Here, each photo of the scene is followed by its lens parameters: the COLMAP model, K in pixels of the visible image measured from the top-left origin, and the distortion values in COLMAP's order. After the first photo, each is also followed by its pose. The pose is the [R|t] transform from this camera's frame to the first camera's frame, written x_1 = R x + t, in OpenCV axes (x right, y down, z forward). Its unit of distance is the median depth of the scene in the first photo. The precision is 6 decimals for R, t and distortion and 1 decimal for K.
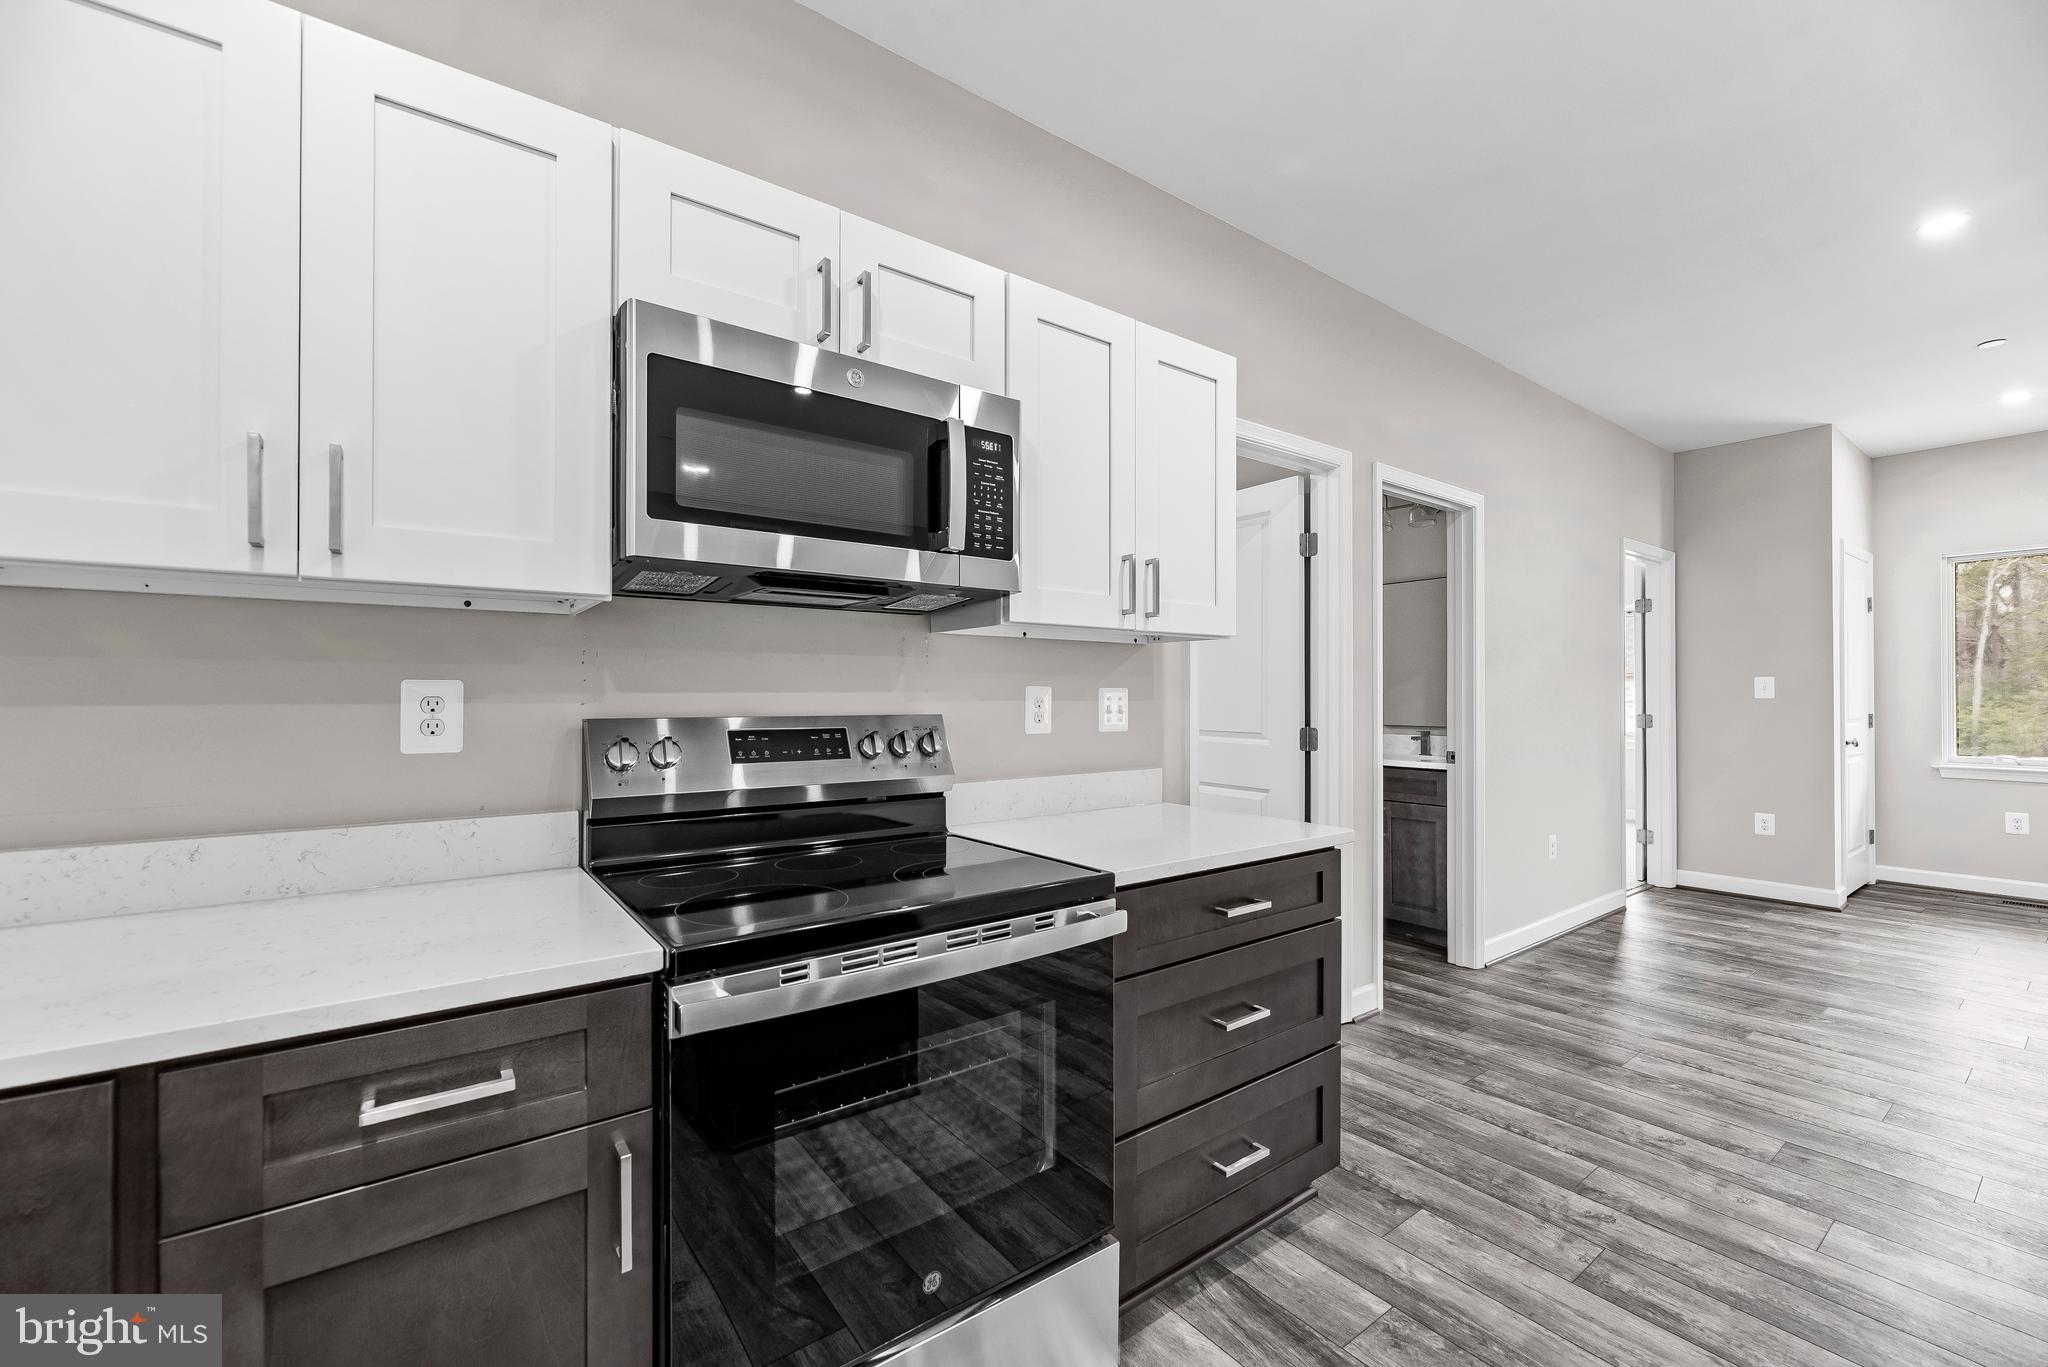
lens RADIAL K [[826.3, 0, 1011.9], [0, 826.3, 696.0], [0, 0, 1]] dist [-0.003071, -0.000137]
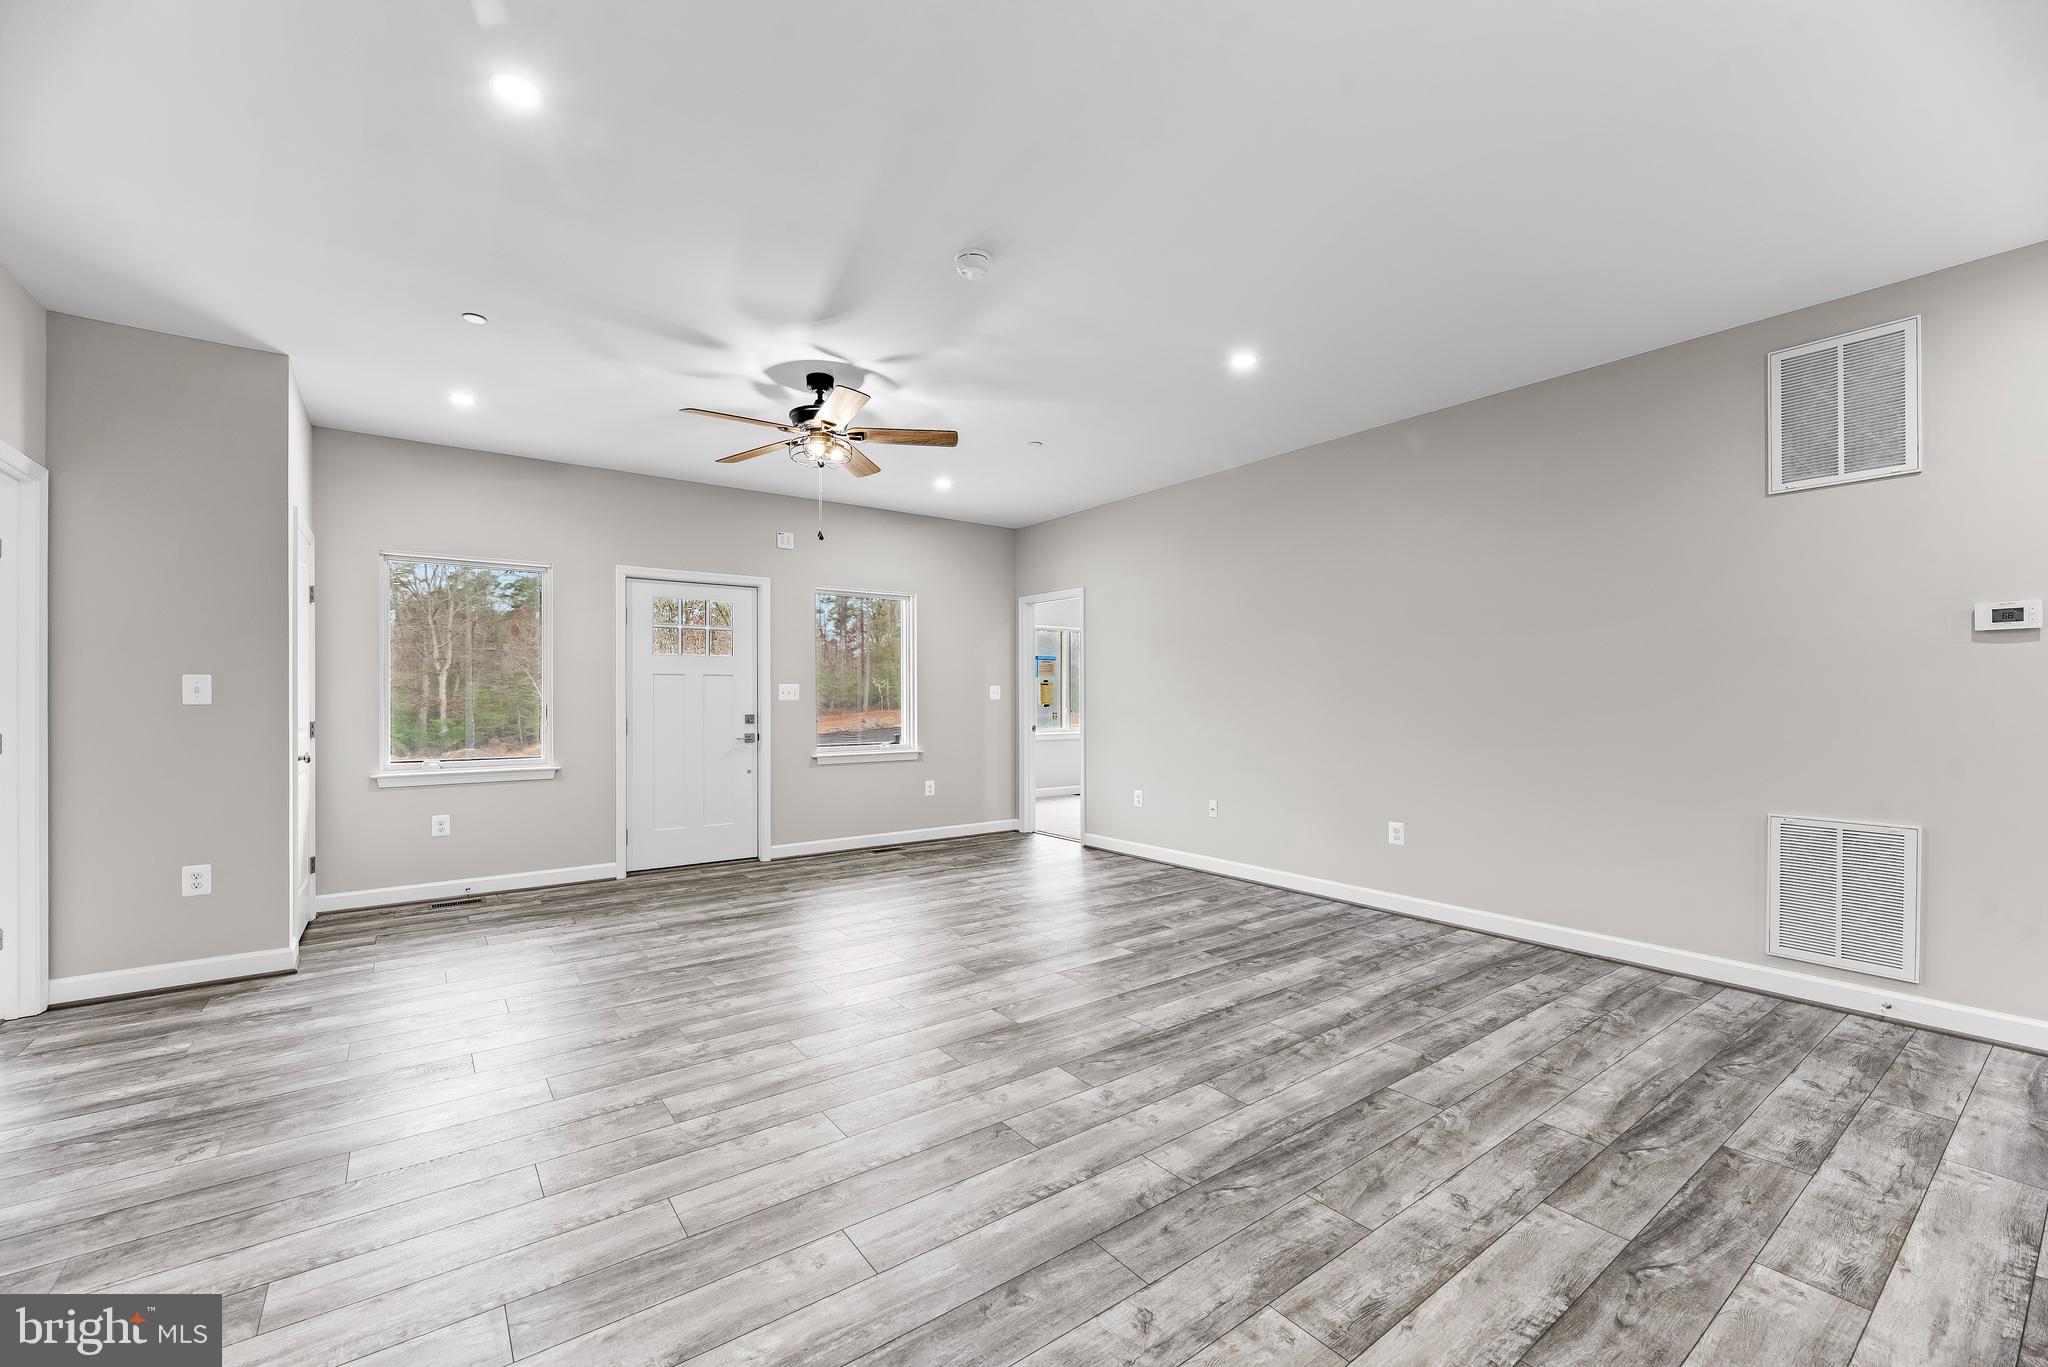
lens RADIAL K [[826.3, 0, 1011.9], [0, 826.3, 696.0], [0, 0, 1]] dist [-0.003071, -0.000137]
pose [[-0.000605, 0.004681, 0.999989, 0.551726], [0.001804, 0.999987, -0.004680, 0.000231], [-0.999998, 0.001801, -0.000614, 0.816954]]
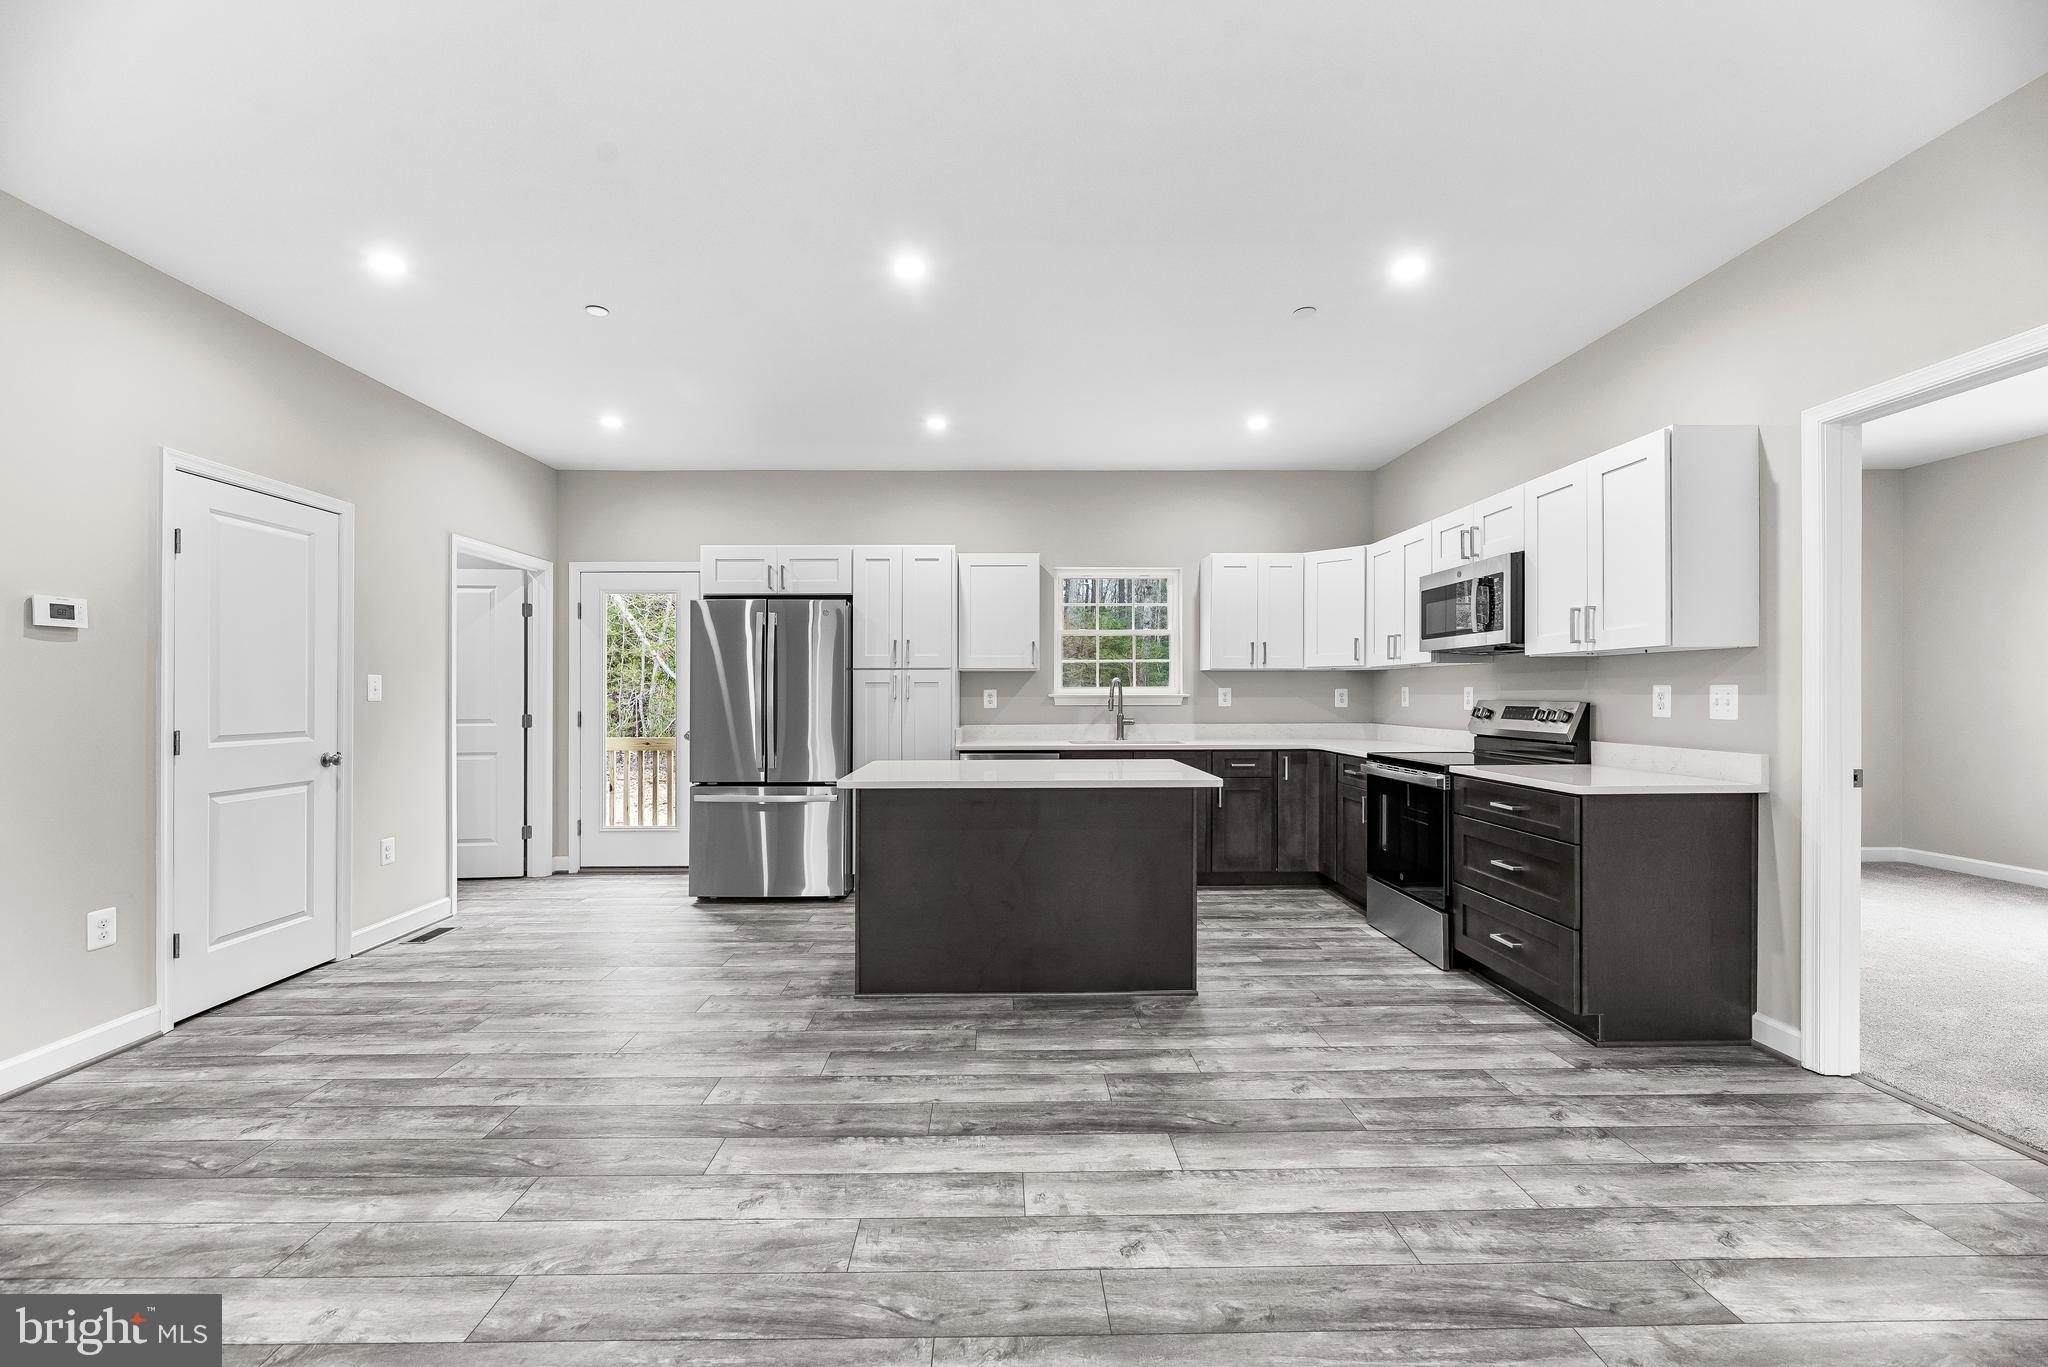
lens RADIAL K [[828.6, 0, 1013.4], [0, 828.6, 688.3], [0, 0, 1]] dist [-0.004324, 0.000192]
pose [[-0.574517, -0.002339, -0.818490, 2.405001], [0.004841, 0.999969, -0.006256, -0.002919], [0.818479, -0.007557, -0.574487, 1.147758]]
